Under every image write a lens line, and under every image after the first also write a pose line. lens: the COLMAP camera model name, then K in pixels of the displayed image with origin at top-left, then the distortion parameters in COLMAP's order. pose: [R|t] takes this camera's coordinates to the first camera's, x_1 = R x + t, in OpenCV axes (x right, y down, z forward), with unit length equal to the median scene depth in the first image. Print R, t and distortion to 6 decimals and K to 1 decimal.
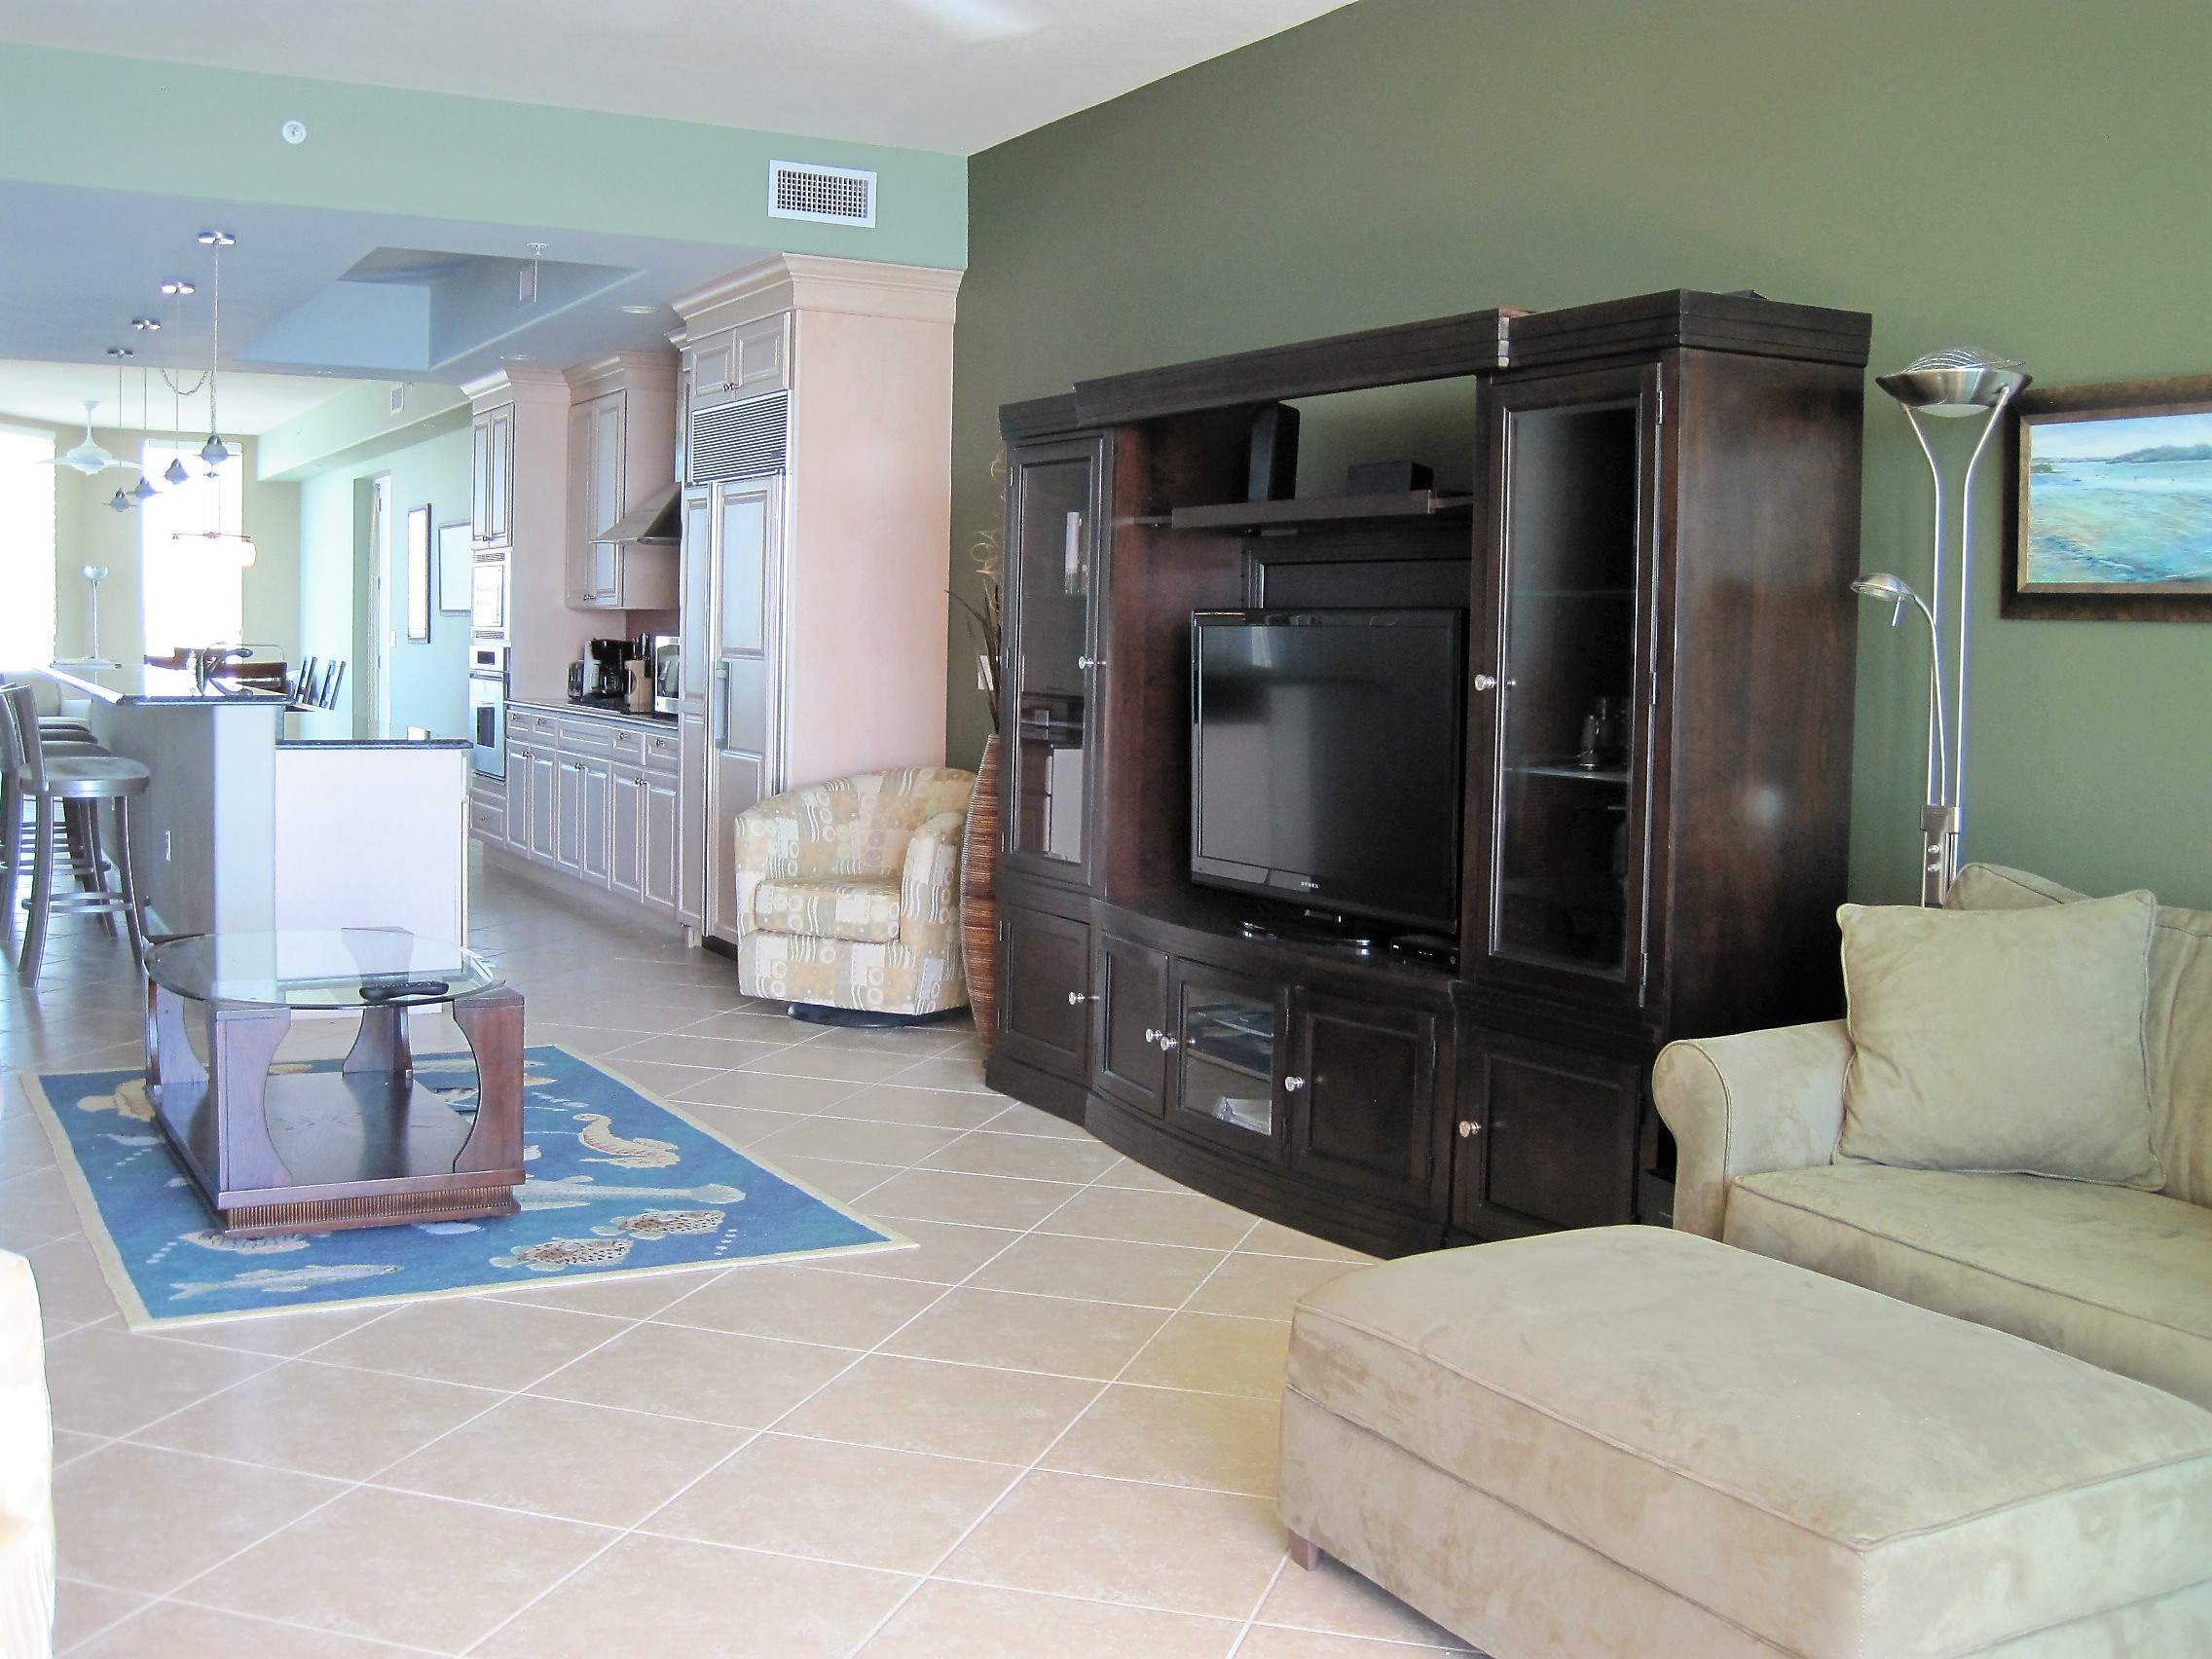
lens RADIAL K [[2278.4, 0, 1116.4], [0, 2278.4, 833.2], [0, 0, 1]] dist [-0.186338, 0.166666]
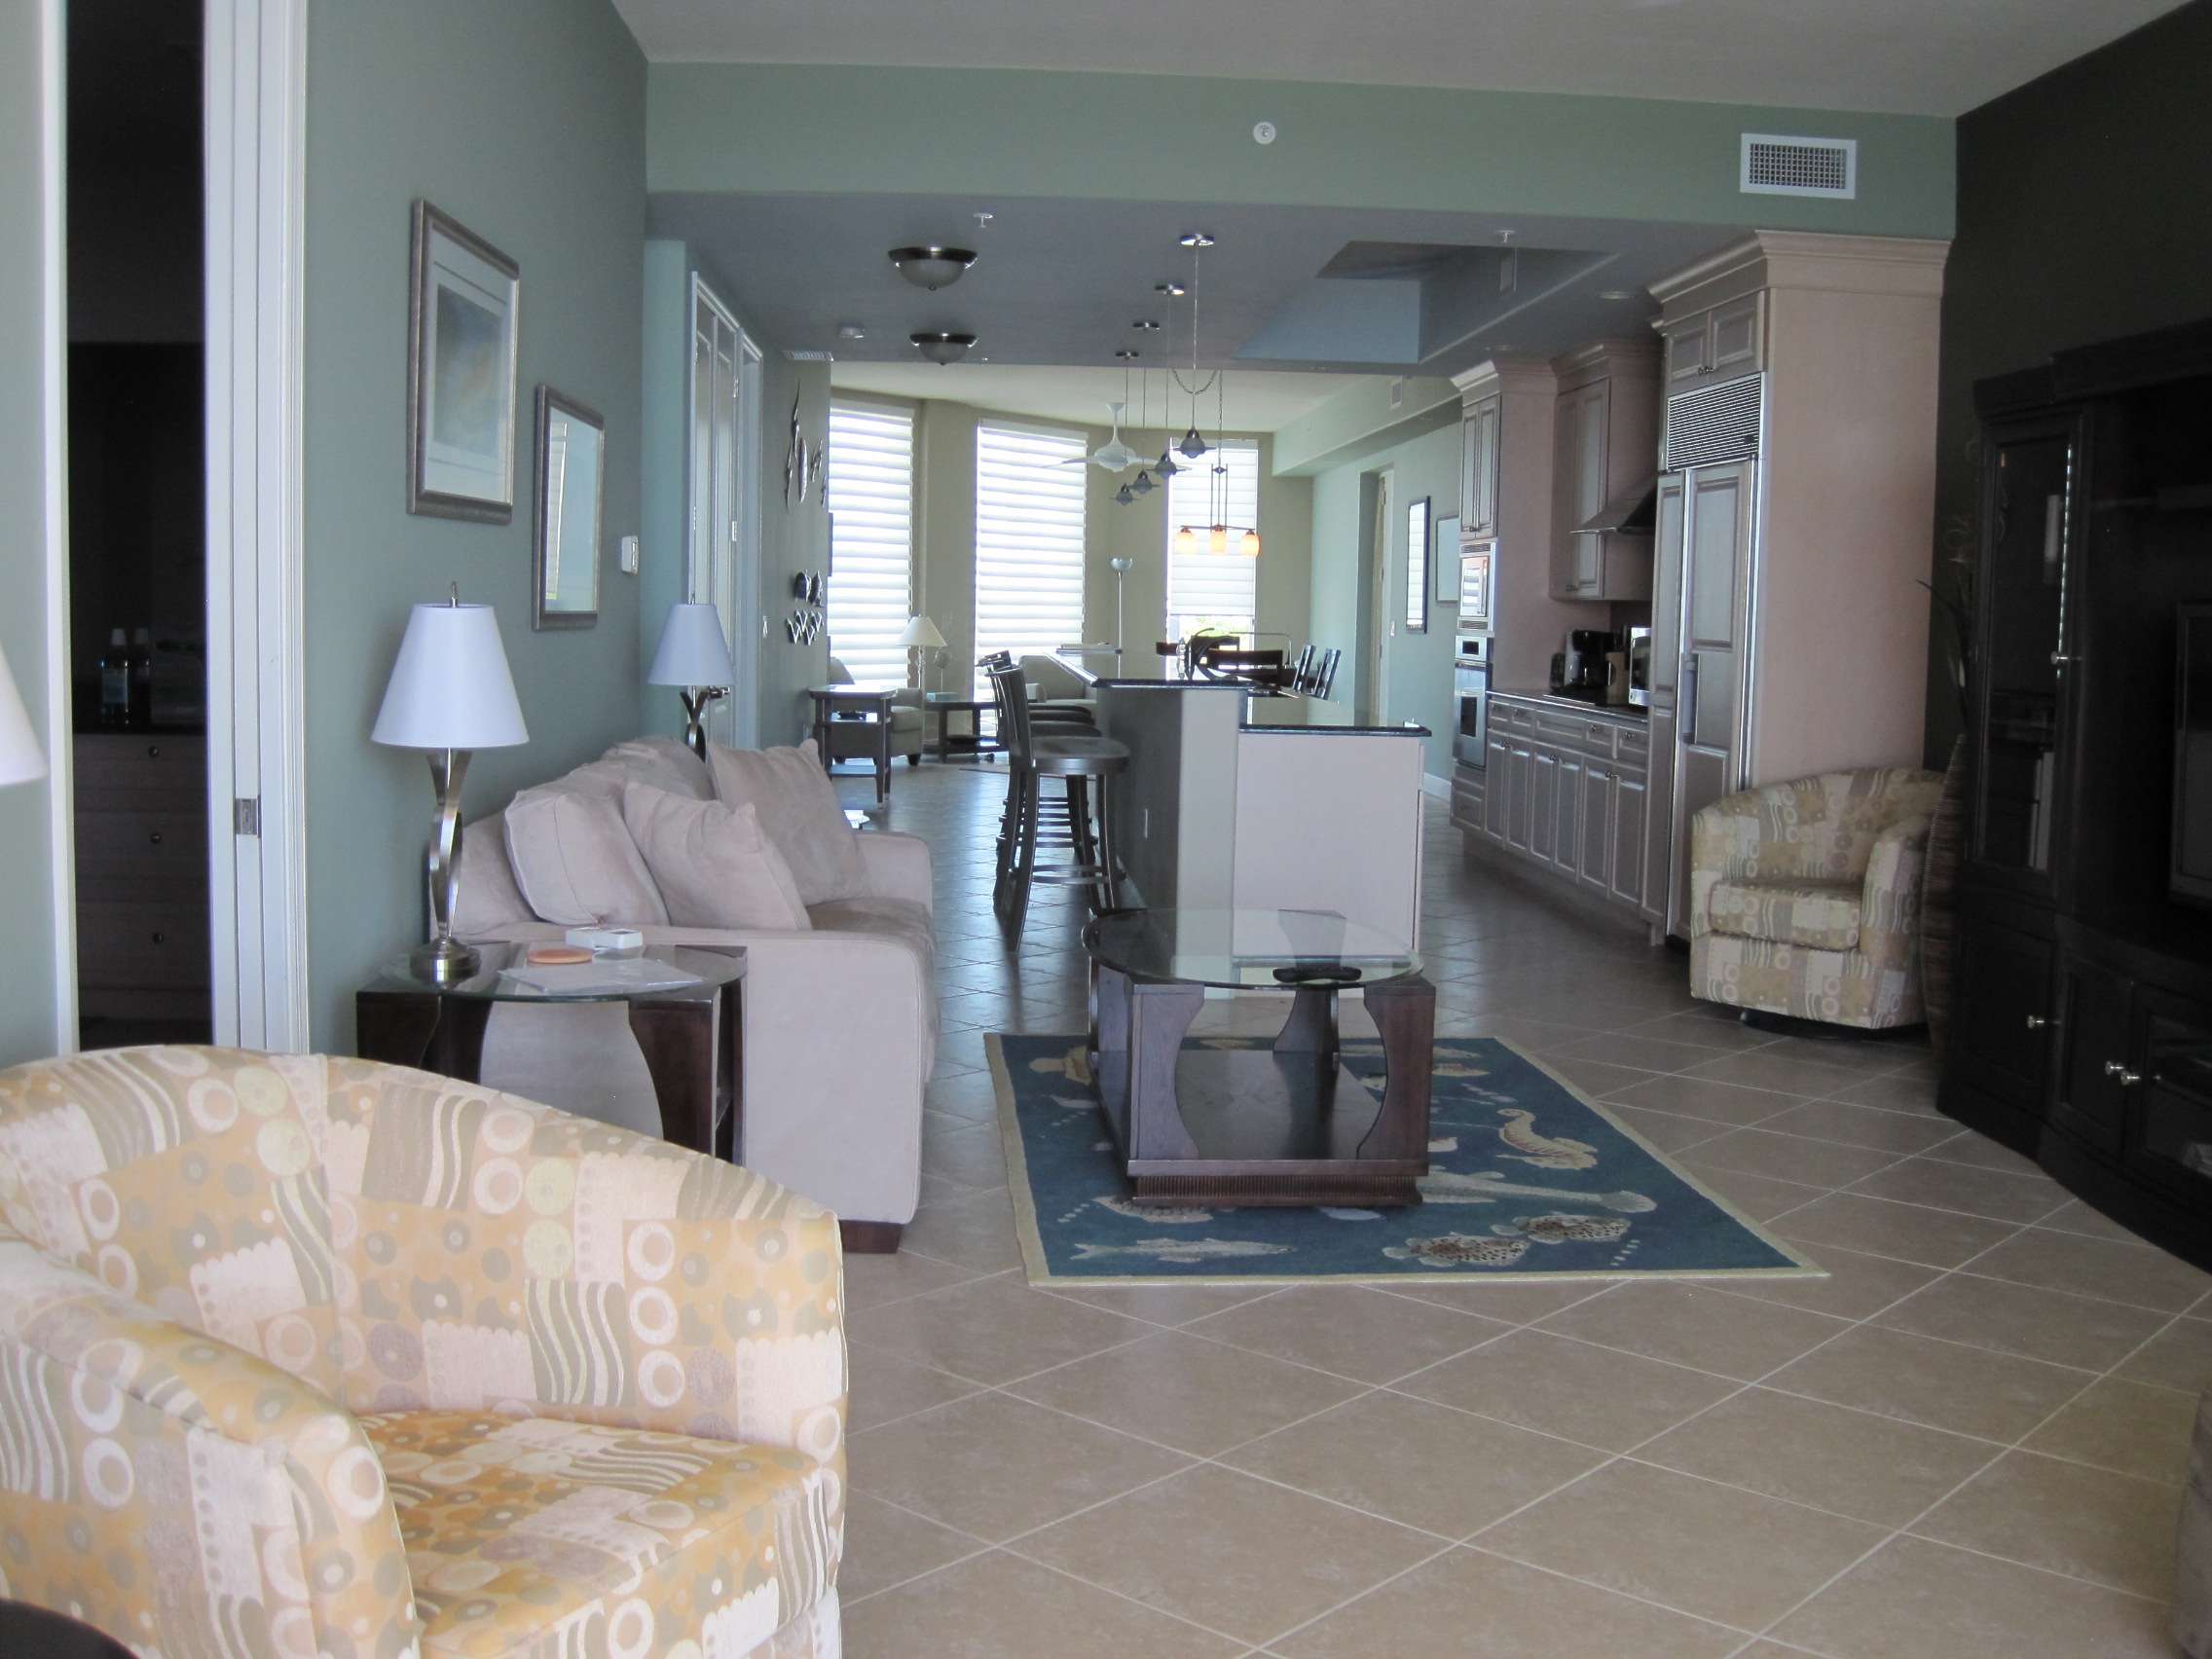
lens RADIAL K [[2278.4, 0, 1116.4], [0, 2278.4, 833.2], [0, 0, 1]] dist [-0.186338, 0.166666]
pose [[0.902749, 0.035125, -0.428730, 0.037528], [-0.033851, 0.999371, 0.010597, -0.001059], [0.428833, 0.004947, 0.903370, 0.038597]]
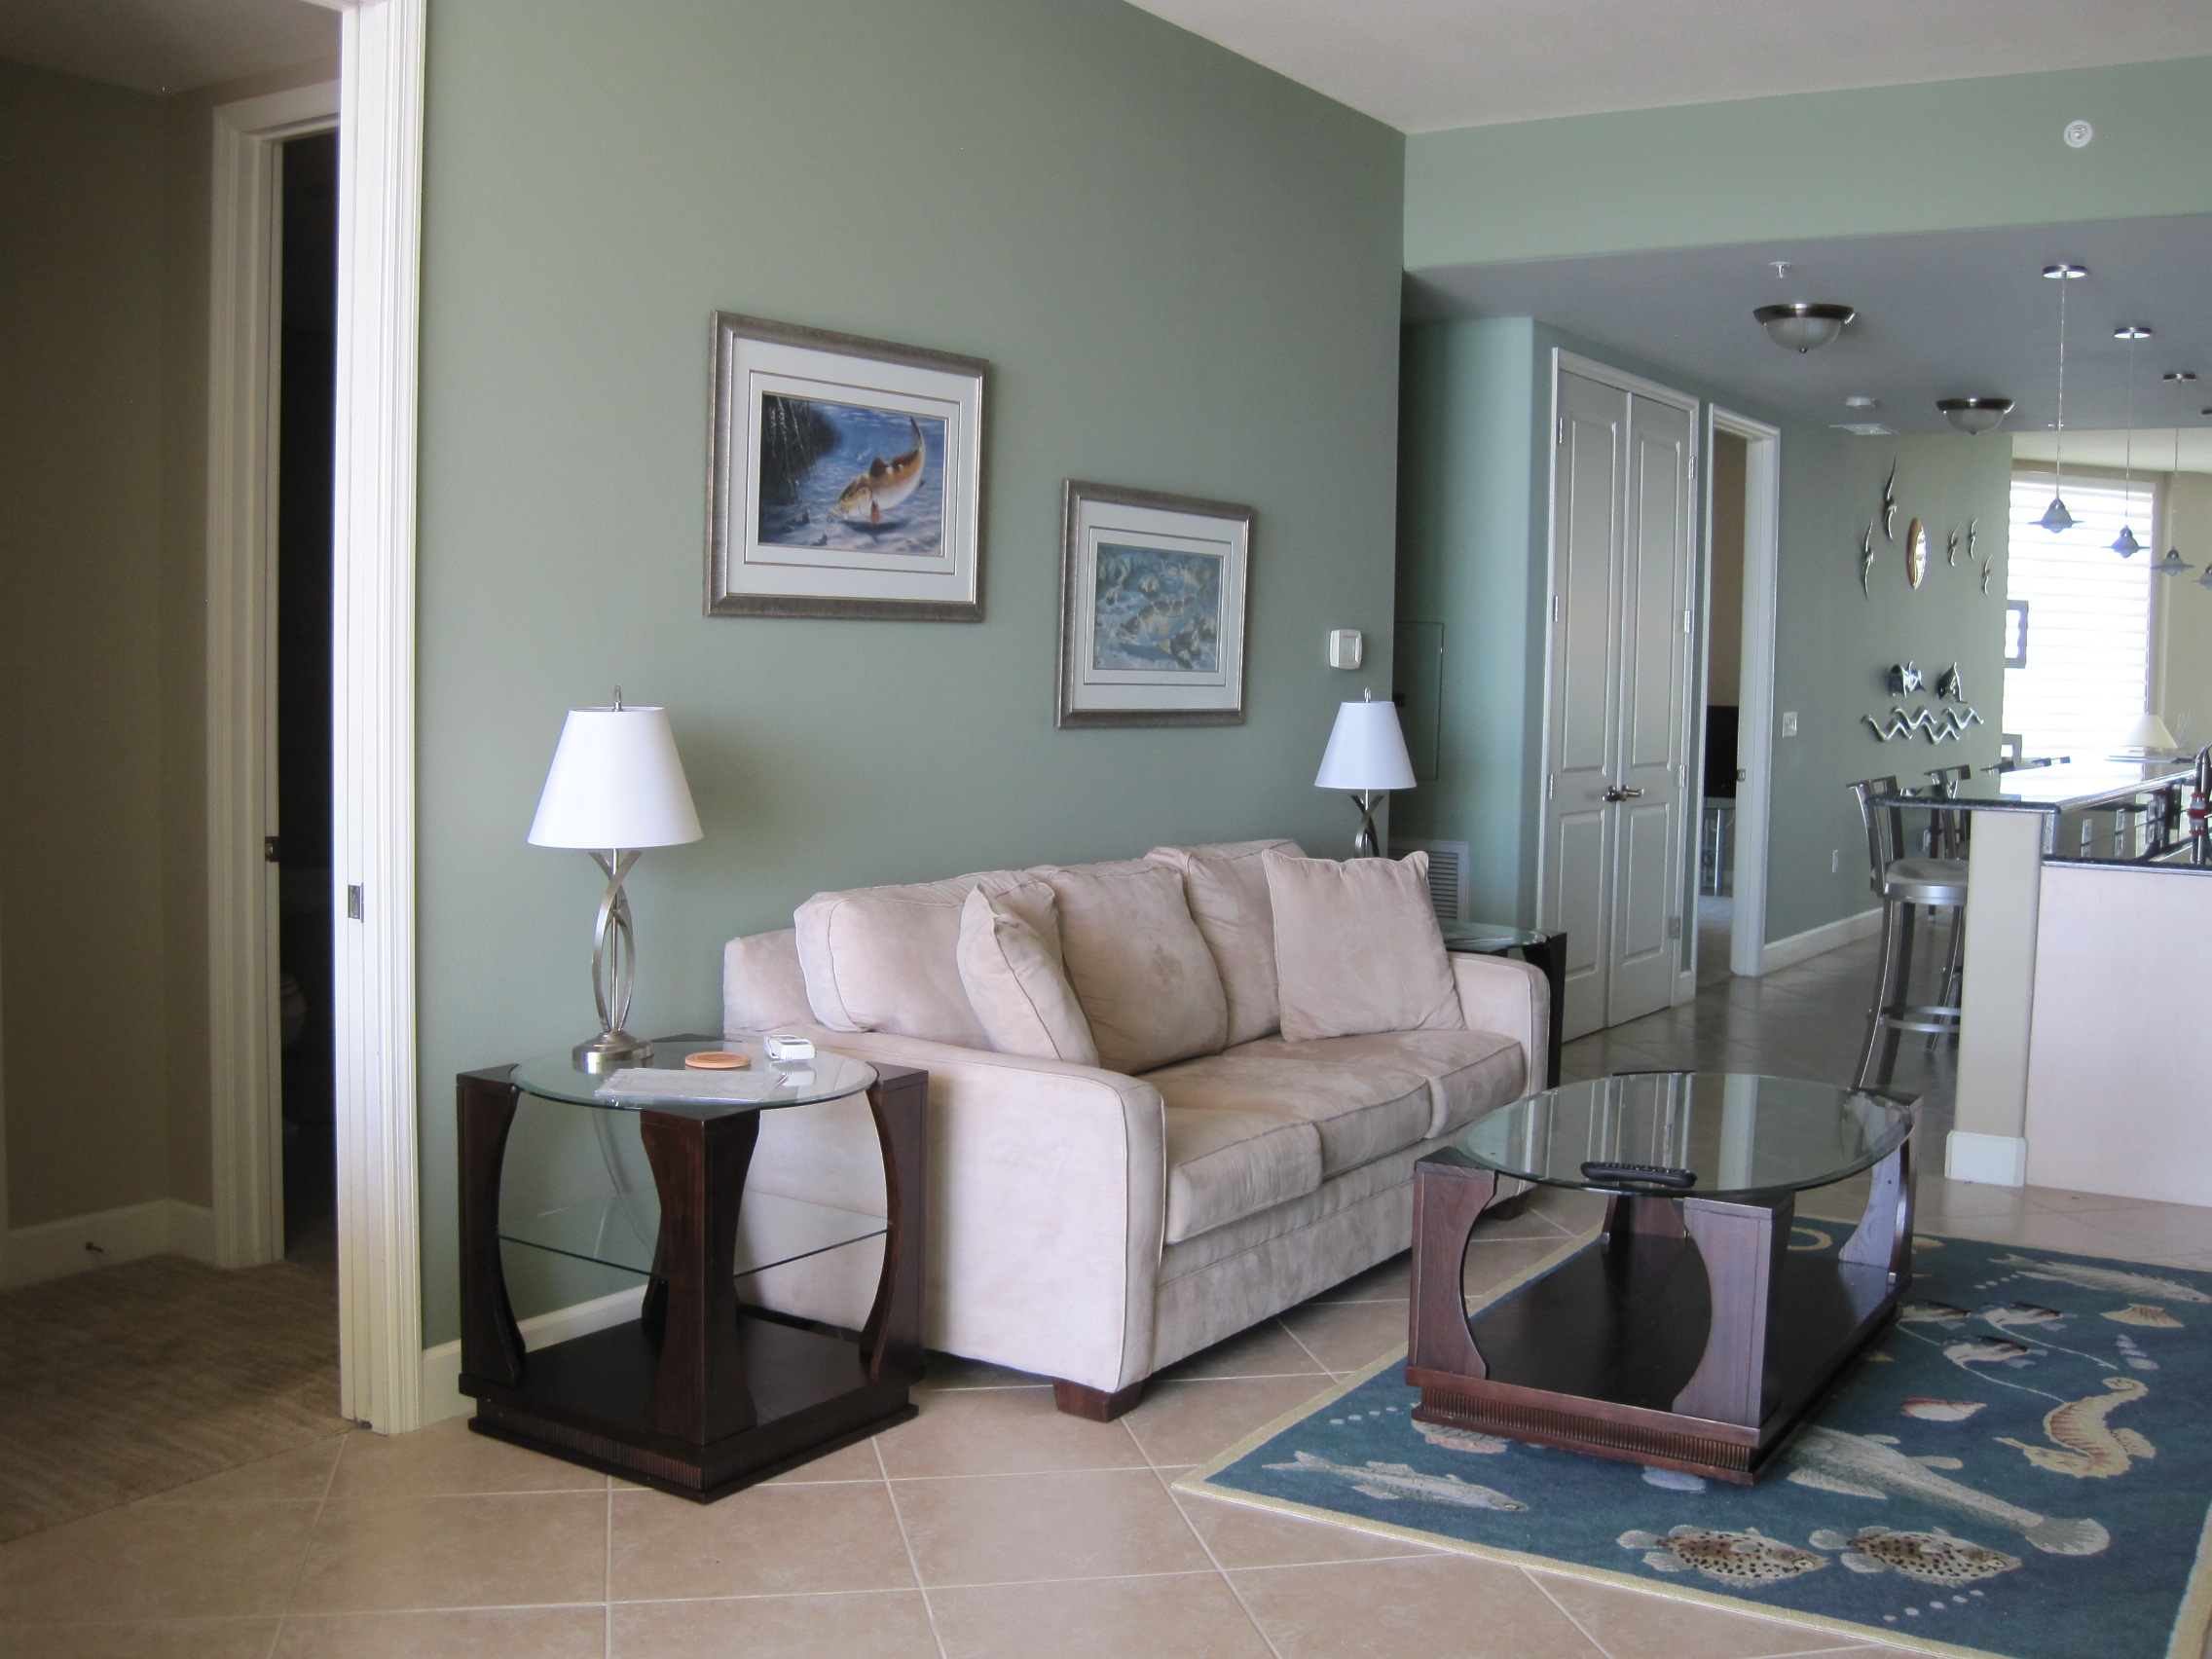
lens RADIAL K [[2278.4, 0, 1116.4], [0, 2278.4, 833.2], [0, 0, 1]] dist [-0.186338, 0.166666]
pose [[0.471106, 0.049540, -0.880684, 0.312264], [-0.083214, 0.996465, 0.011539, -0.048047], [0.878143, 0.067849, 0.473563, 0.455890]]
